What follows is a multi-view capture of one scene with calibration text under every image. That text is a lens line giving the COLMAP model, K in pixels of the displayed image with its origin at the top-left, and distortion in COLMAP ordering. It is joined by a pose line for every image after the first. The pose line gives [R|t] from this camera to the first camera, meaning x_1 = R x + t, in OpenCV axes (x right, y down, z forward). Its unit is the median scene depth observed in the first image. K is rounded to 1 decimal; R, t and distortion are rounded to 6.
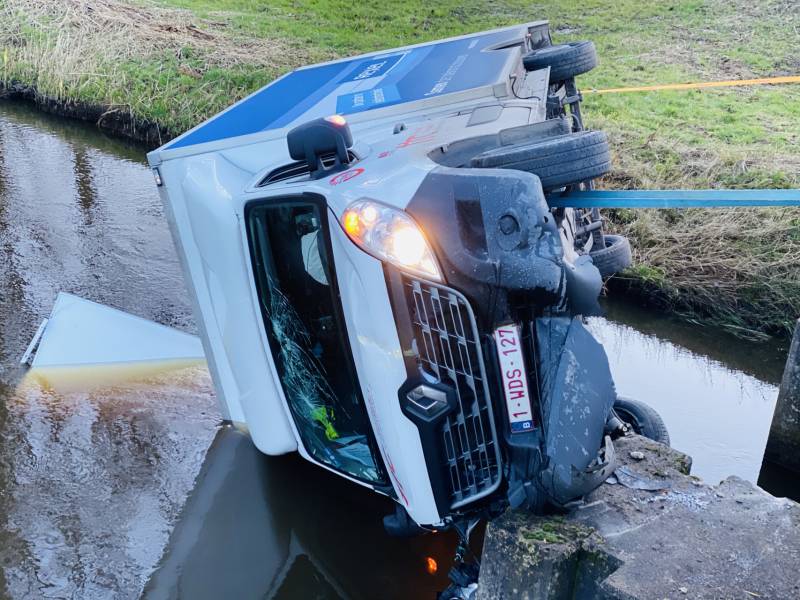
lens RADIAL K [[1131.6, 0, 400.7], [0, 1131.6, 302.0], [0, 0, 1]] dist [0.049582, 0.099488]
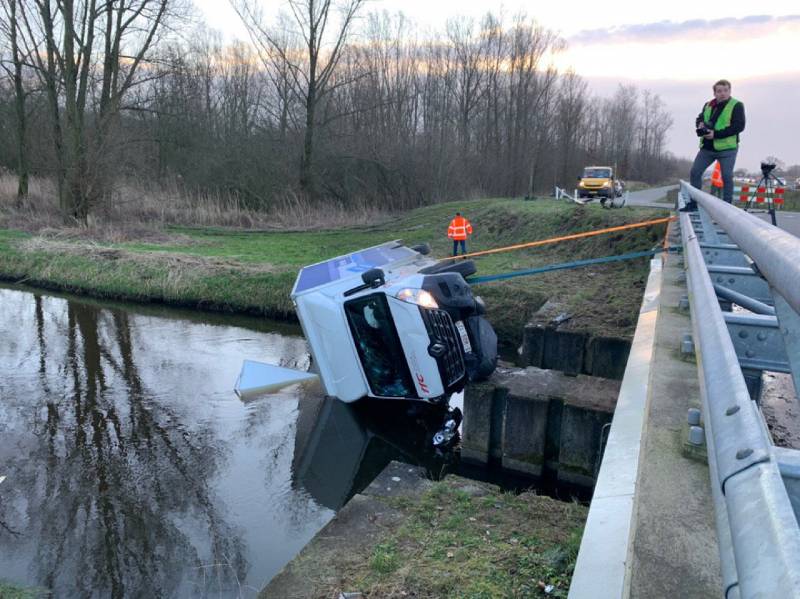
lens RADIAL K [[583.9, 0, 396.2], [0, 583.9, 295.5], [0, 0, 1]] dist [0.035732, -0.059060]
pose [[0.961738, -0.114255, 0.249010, -0.452469], [0.157550, 0.974217, -0.161493, 0.180229], [-0.224138, 0.194545, 0.954942, -0.485910]]
